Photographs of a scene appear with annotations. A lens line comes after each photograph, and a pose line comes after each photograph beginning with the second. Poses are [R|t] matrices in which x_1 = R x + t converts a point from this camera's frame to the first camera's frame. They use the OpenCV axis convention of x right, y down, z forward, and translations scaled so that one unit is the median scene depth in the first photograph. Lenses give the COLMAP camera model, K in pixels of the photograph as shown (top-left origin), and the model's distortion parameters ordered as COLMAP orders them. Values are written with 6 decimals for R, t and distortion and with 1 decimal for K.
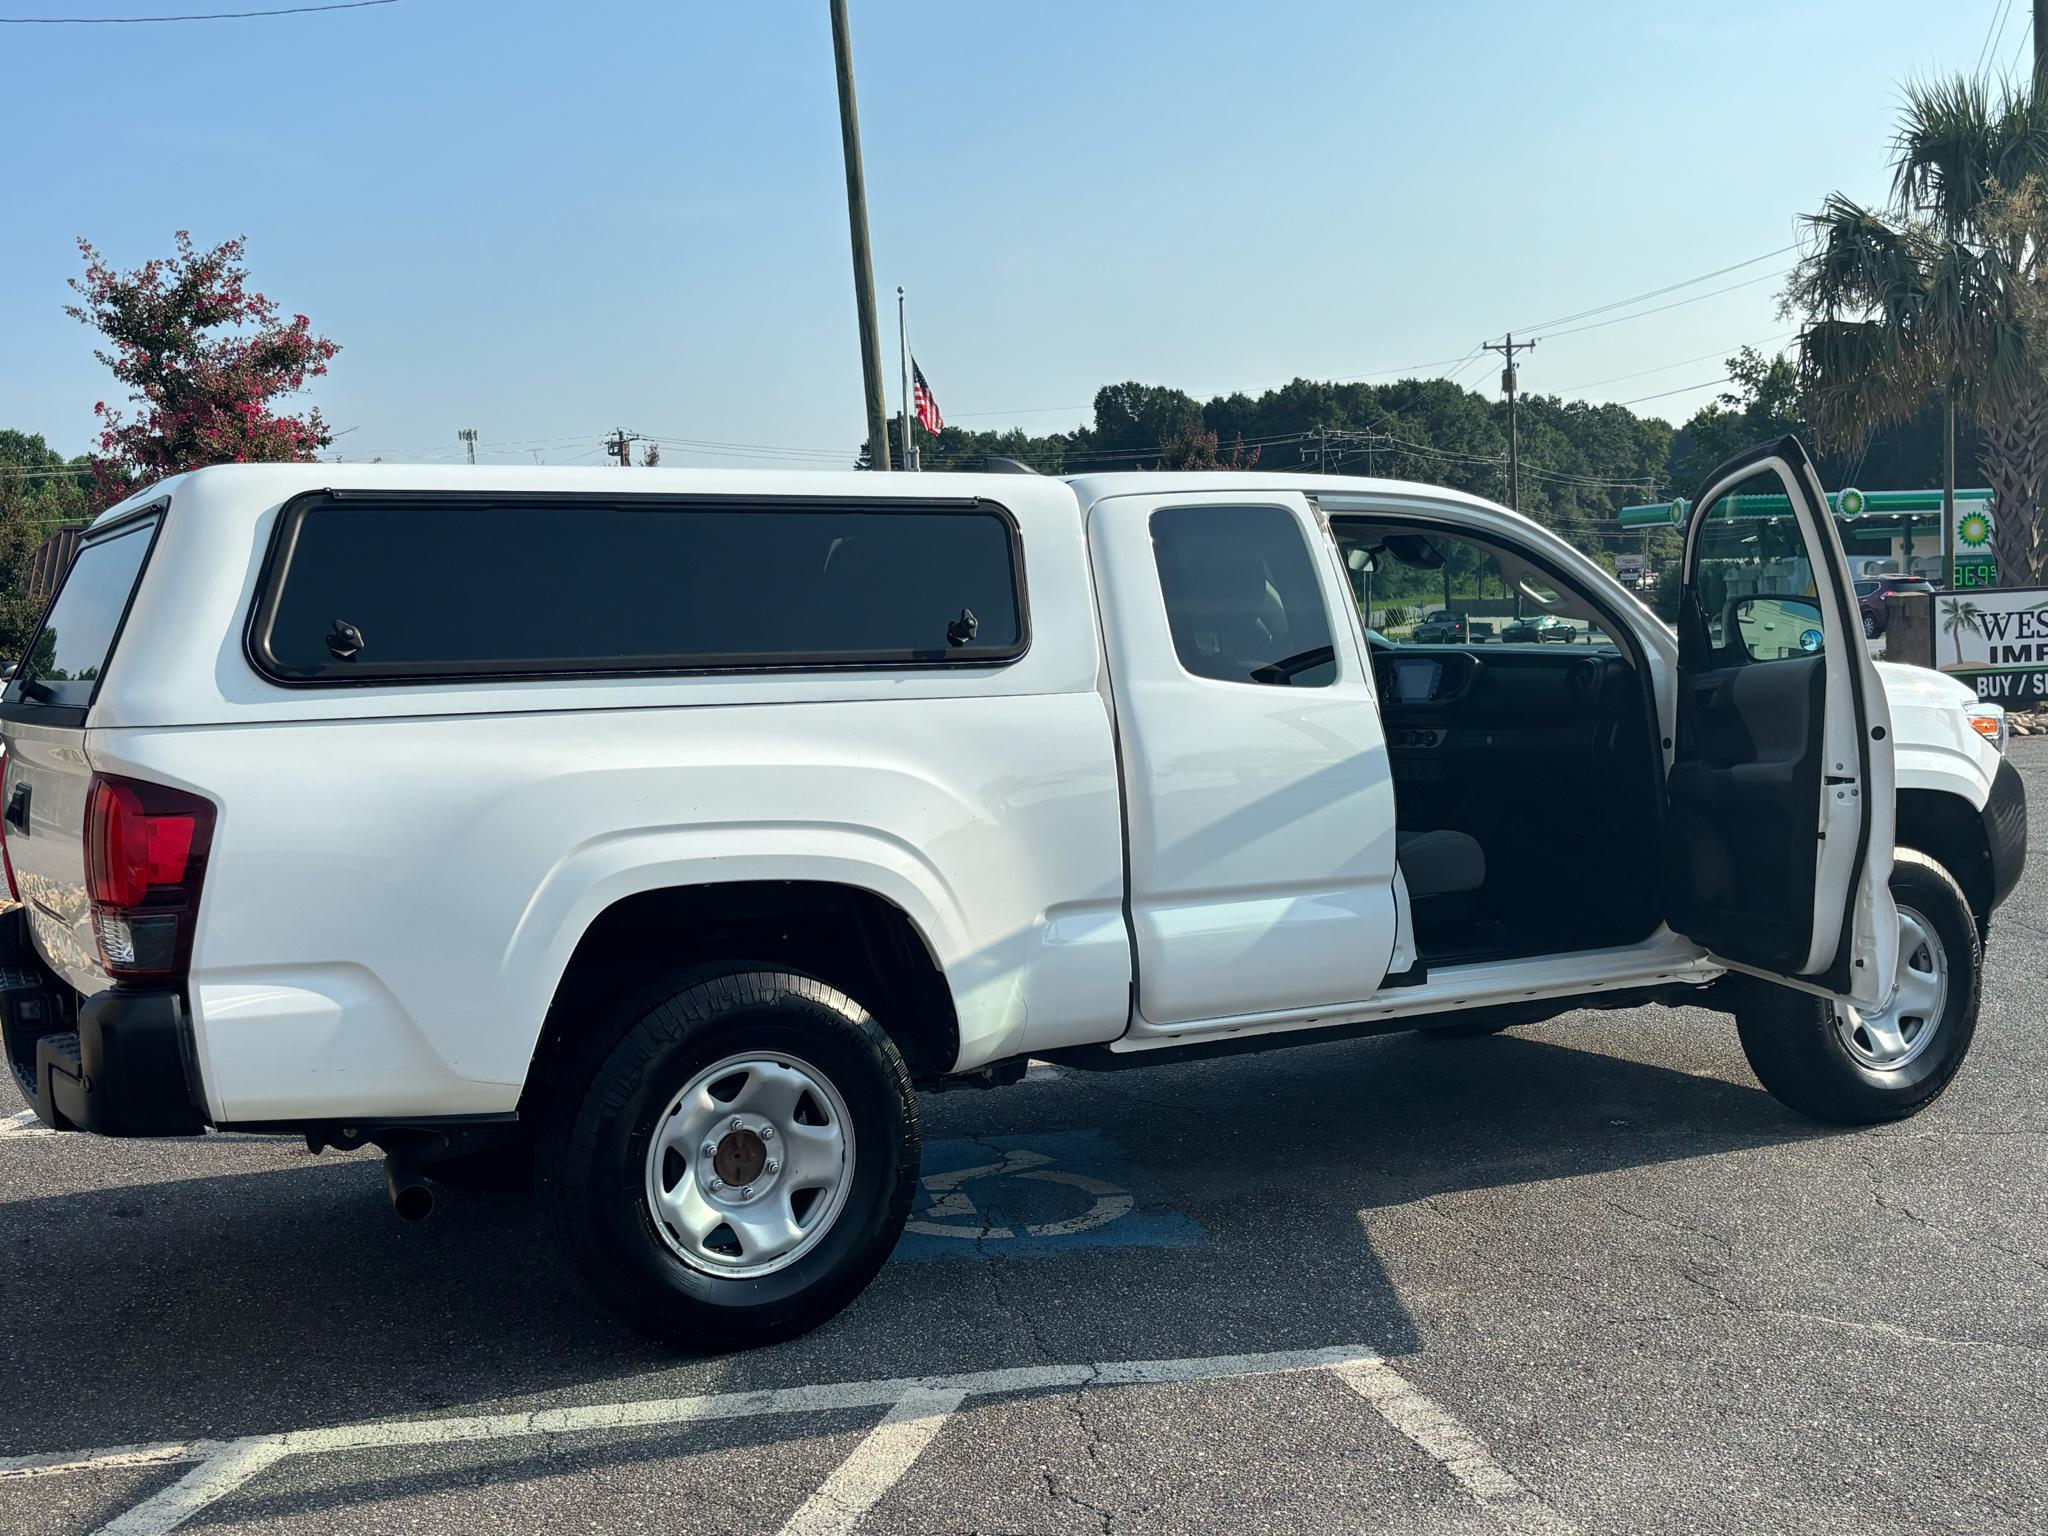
lens RADIAL K [[2245.4, 0, 992.6], [0, 2245.4, 767.0], [0, 0, 1]] dist [0.181655, -0.594980]
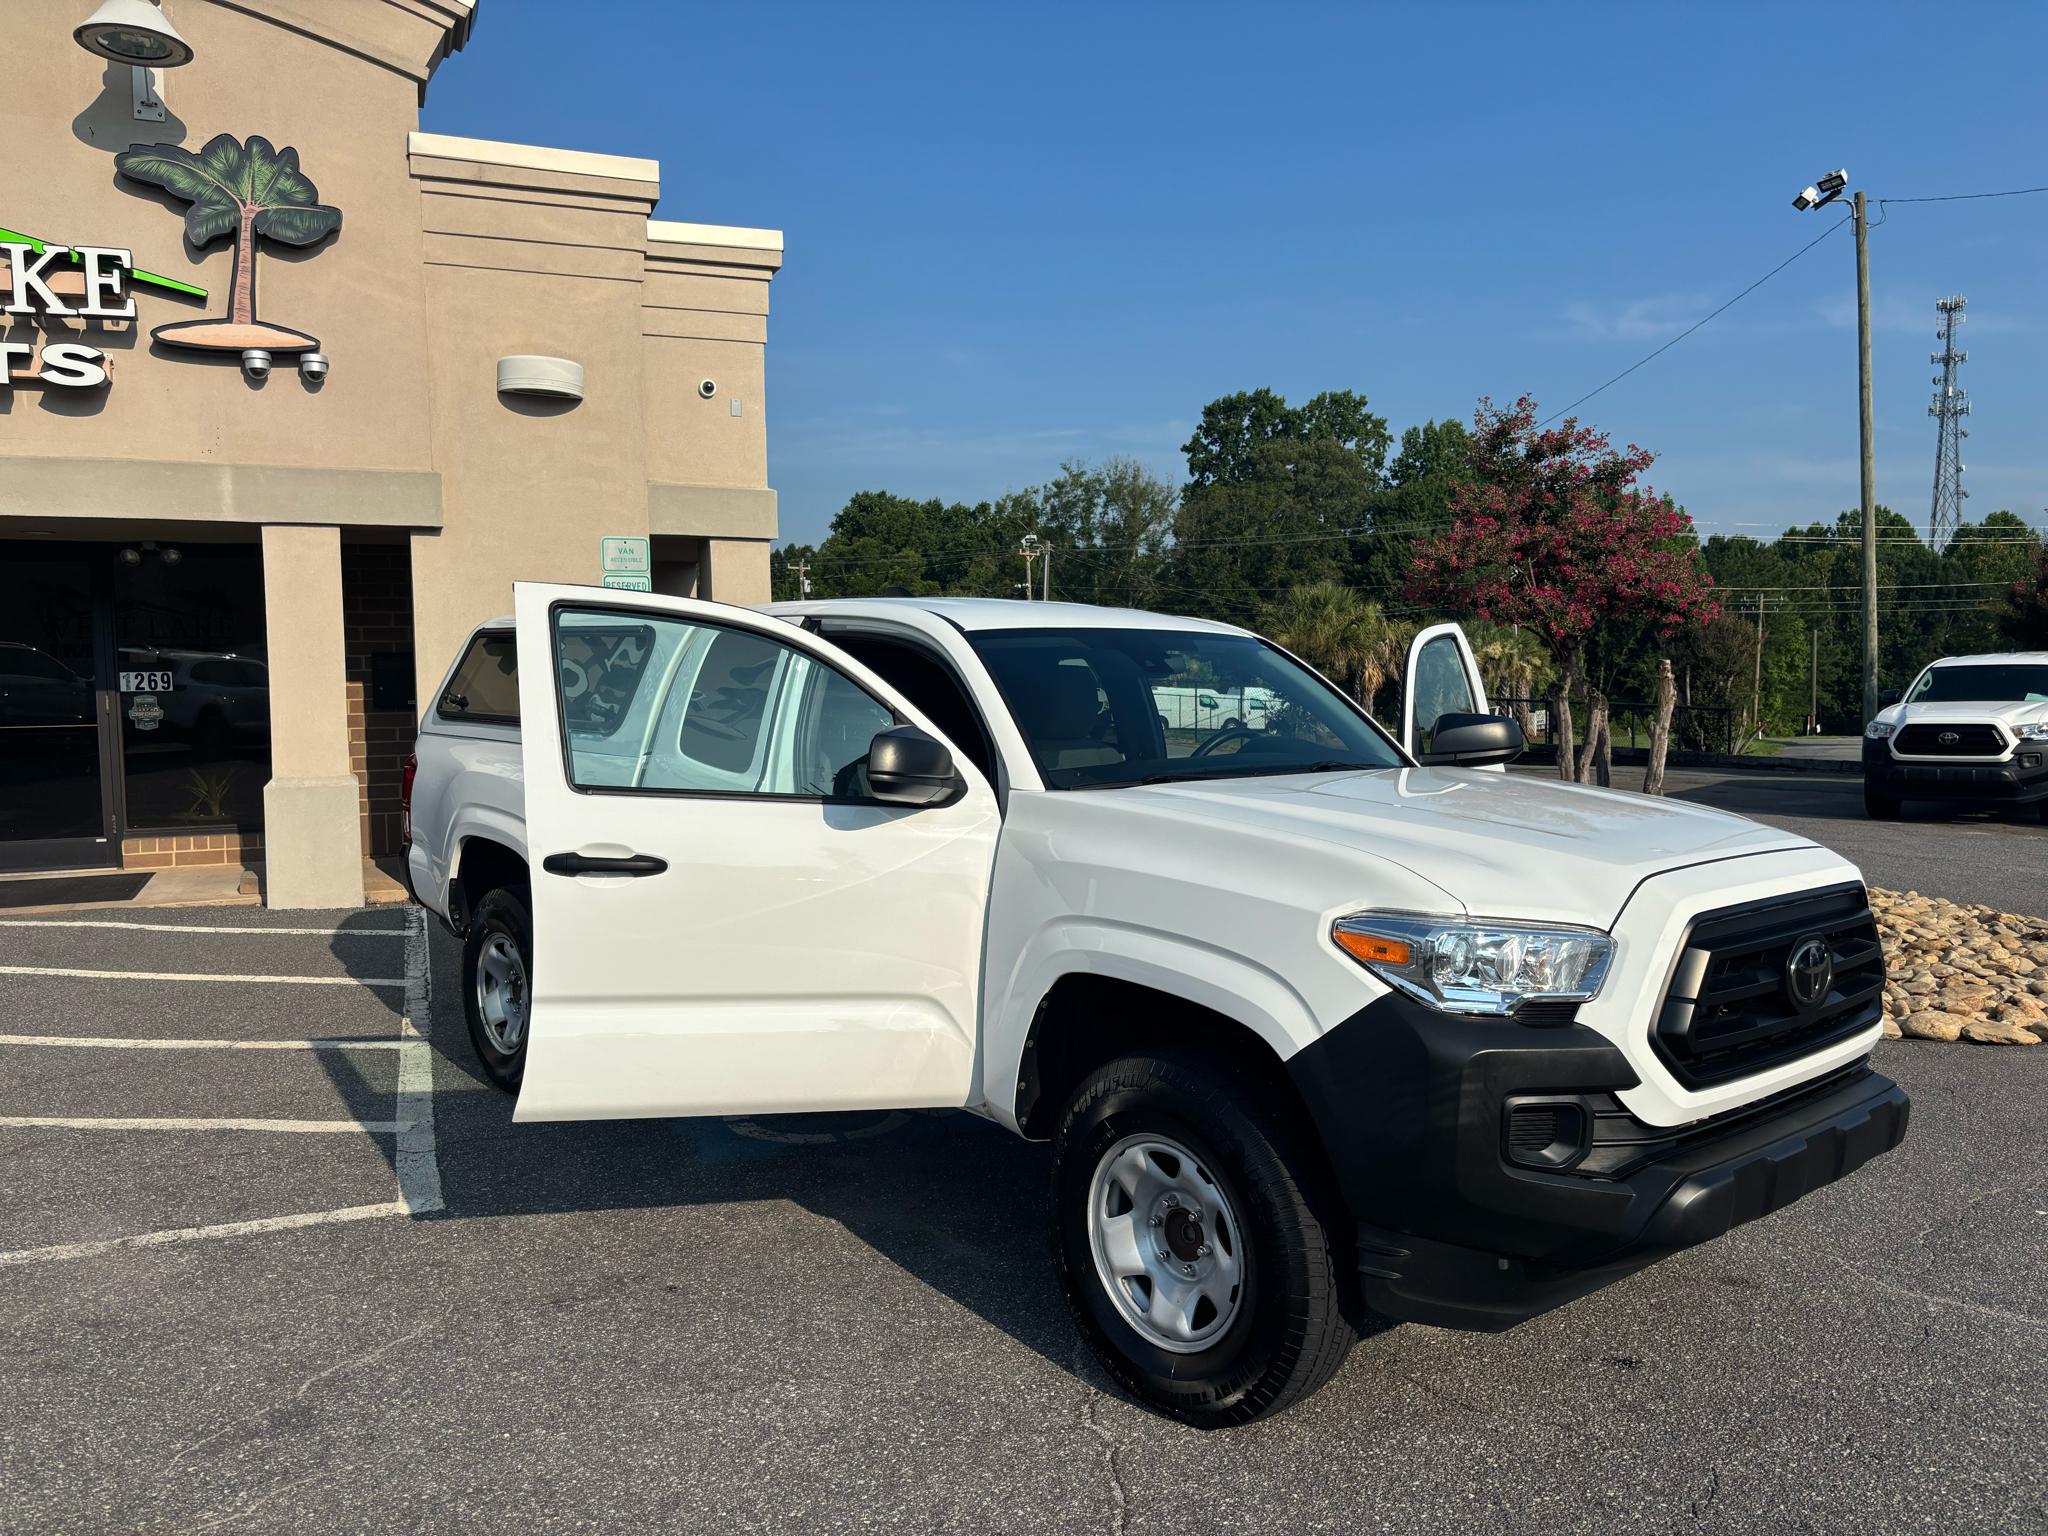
lens RADIAL K [[1546.4, 0, 1020.5], [0, 1546.4, 773.5], [0, 0, 1]] dist [0.010712, -0.007144]
pose [[0.217291, 0.099536, -0.971019, 0.991374], [-0.069914, 0.993819, 0.086229, -0.117222], [0.973600, 0.049151, 0.222907, 0.932207]]
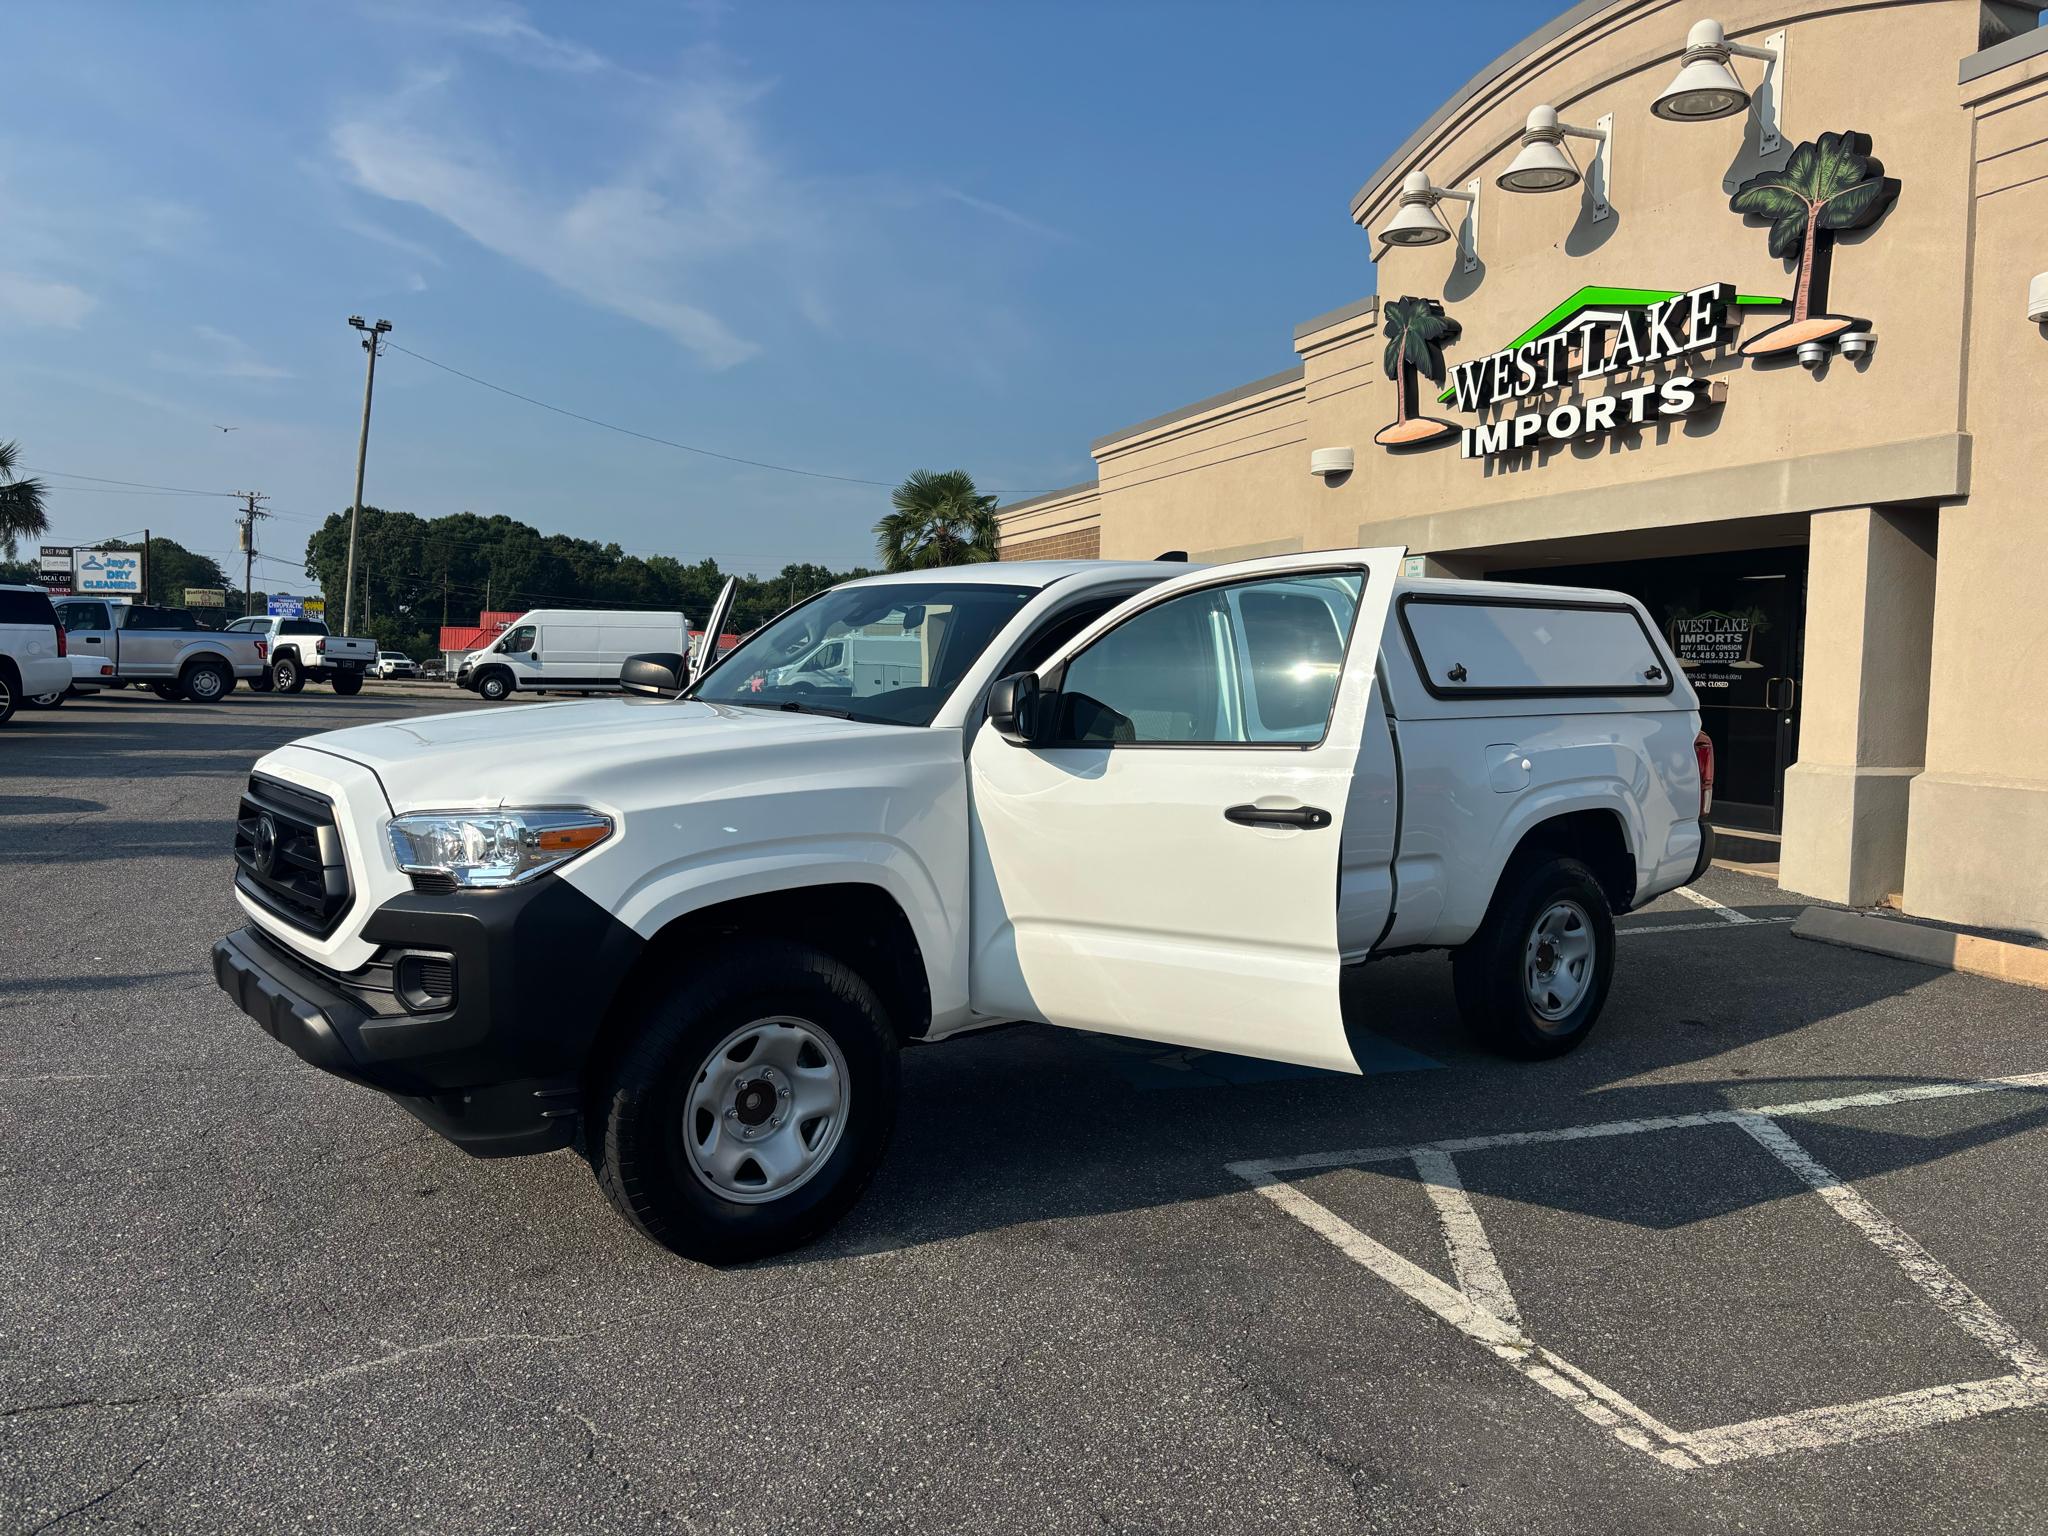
lens RADIAL K [[1566.3, 0, 1020.1], [0, 1566.3, 766.0], [0, 0, 1]] dist [0.009060, 0.006754]
pose [[-0.987305, 0.022431, -0.157243, 0.280015], [0.000306, 0.990245, 0.139338, -0.148834], [0.158834, 0.137521, -0.977681, 2.132136]]
